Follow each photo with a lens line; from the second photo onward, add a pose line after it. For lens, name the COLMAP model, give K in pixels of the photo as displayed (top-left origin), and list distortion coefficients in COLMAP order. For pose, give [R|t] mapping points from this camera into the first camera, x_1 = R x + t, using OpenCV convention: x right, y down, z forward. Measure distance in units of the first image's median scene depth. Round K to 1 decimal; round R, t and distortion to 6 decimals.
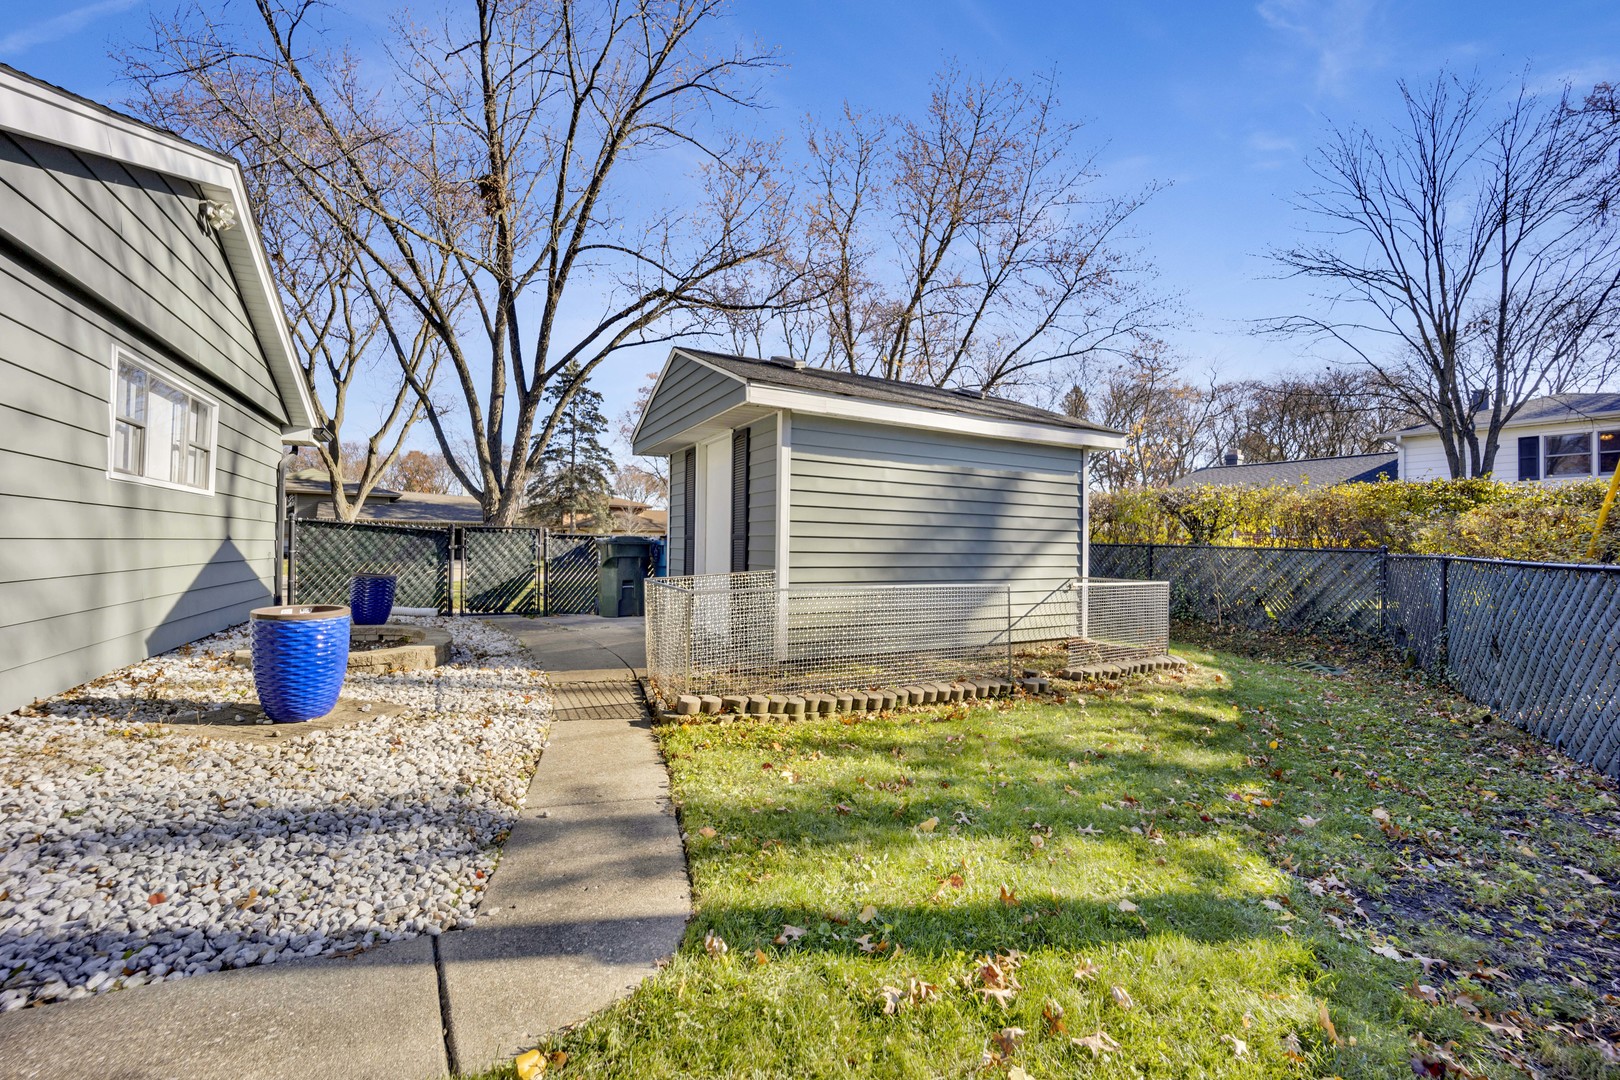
lens RADIAL K [[662.6, 0, 810.0], [0, 662.6, 540.0], [0, 0, 1]] dist [-0.000715, 0.000006]
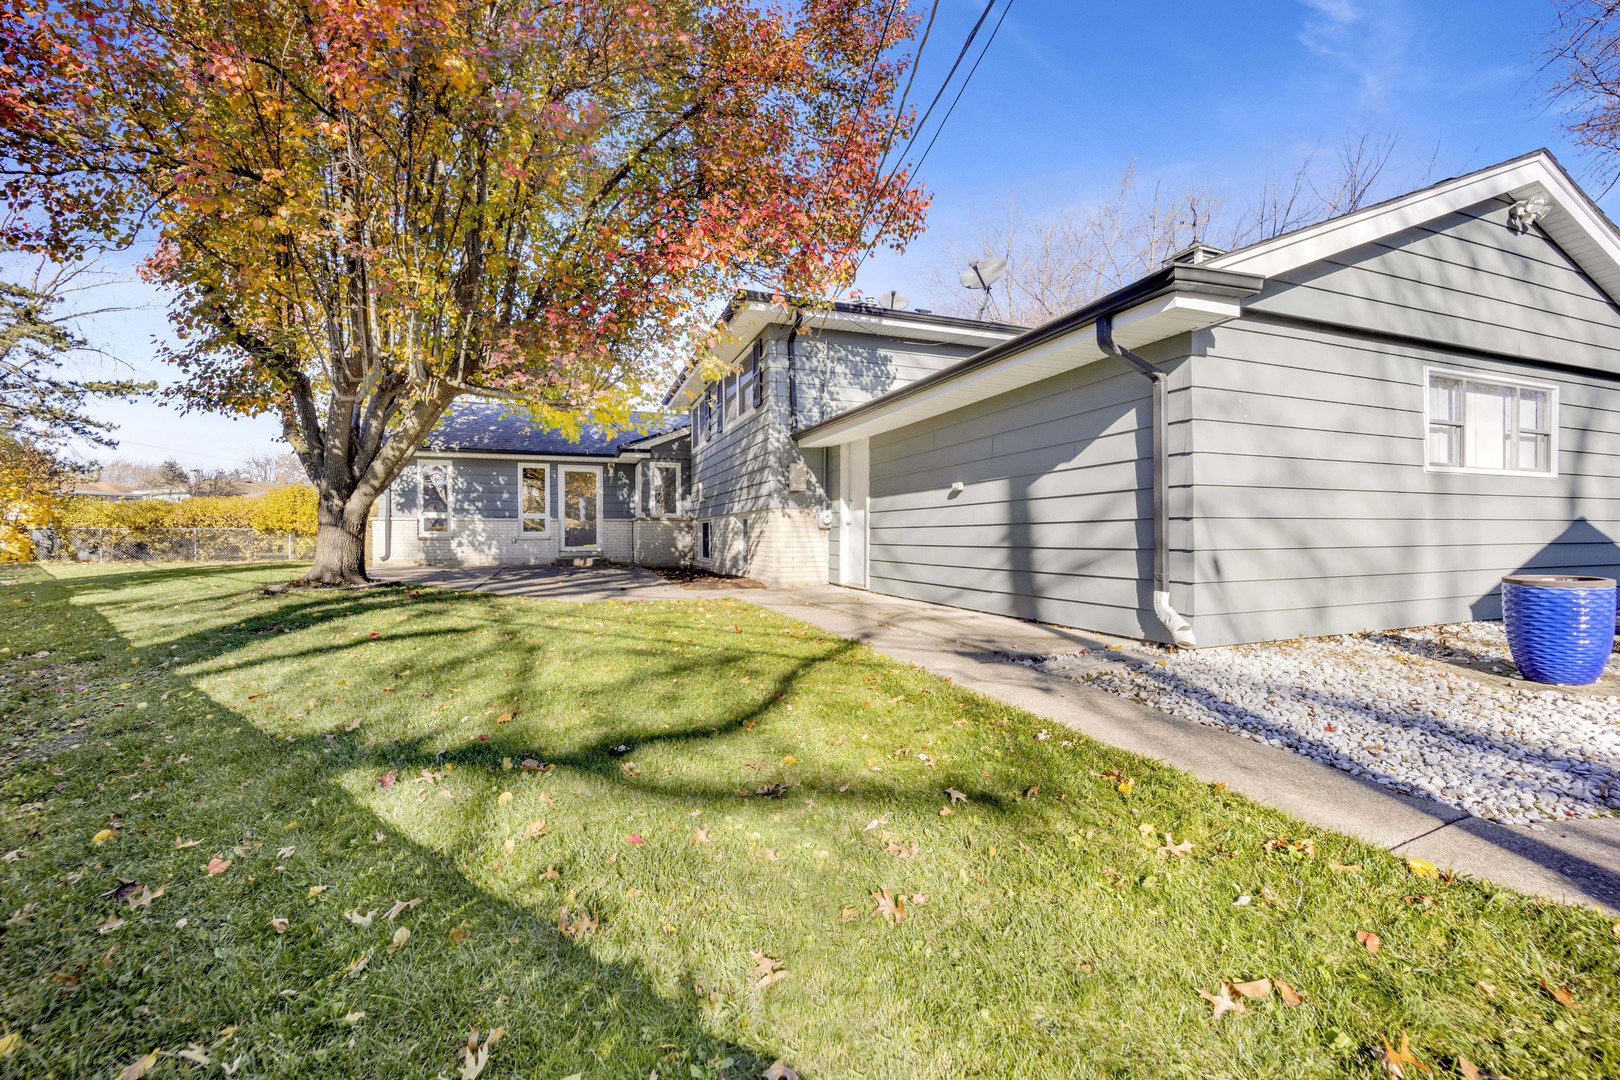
lens RADIAL K [[662.6, 0, 810.0], [0, 662.6, 540.0], [0, 0, 1]] dist [-0.000715, 0.000006]
pose [[-0.115665, -0.007964, -0.993256, 0.339032], [0.008761, 0.999921, -0.009037, 0.040335], [0.993250, -0.009747, -0.115586, -0.025171]]
